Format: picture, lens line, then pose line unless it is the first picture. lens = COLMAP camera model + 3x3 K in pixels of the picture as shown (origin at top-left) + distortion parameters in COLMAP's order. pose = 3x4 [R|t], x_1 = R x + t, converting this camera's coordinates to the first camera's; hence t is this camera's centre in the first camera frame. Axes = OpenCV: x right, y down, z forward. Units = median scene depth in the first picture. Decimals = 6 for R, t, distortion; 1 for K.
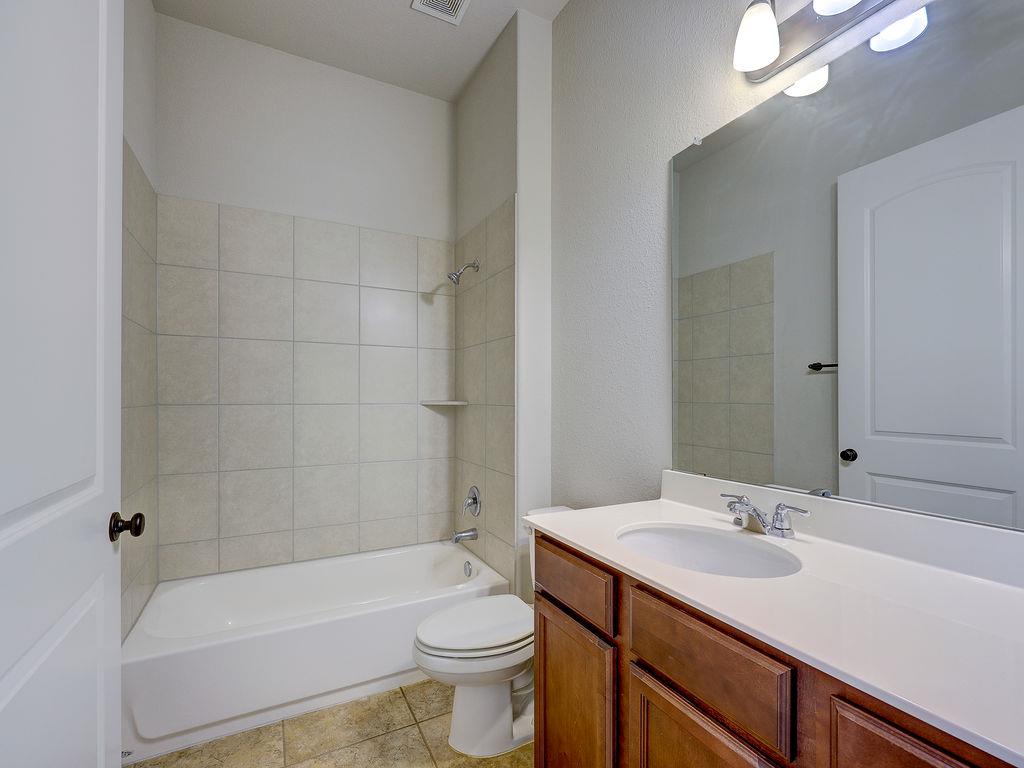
lens RADIAL K [[462.7, 0, 510.2], [0, 462.7, 390.1], [0, 0, 1]] dist [-0.001928, 0.000718]
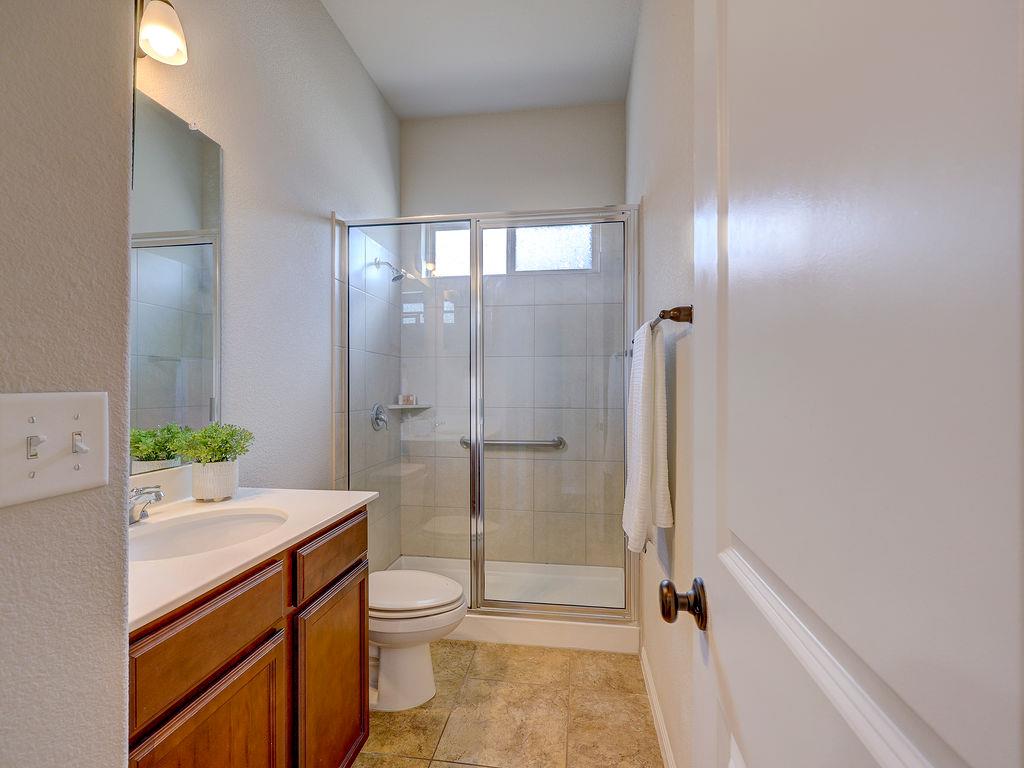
lens RADIAL K [[462.7, 0, 512.7], [0, 462.7, 383.9], [0, 0, 1]] dist [-0.001928, 0.000718]
pose [[-0.812176, -0.003568, 0.583401, -0.834584], [-0.007988, 0.999956, -0.005004, 0.011232], [-0.583358, -0.008724, -0.812169, 1.608354]]
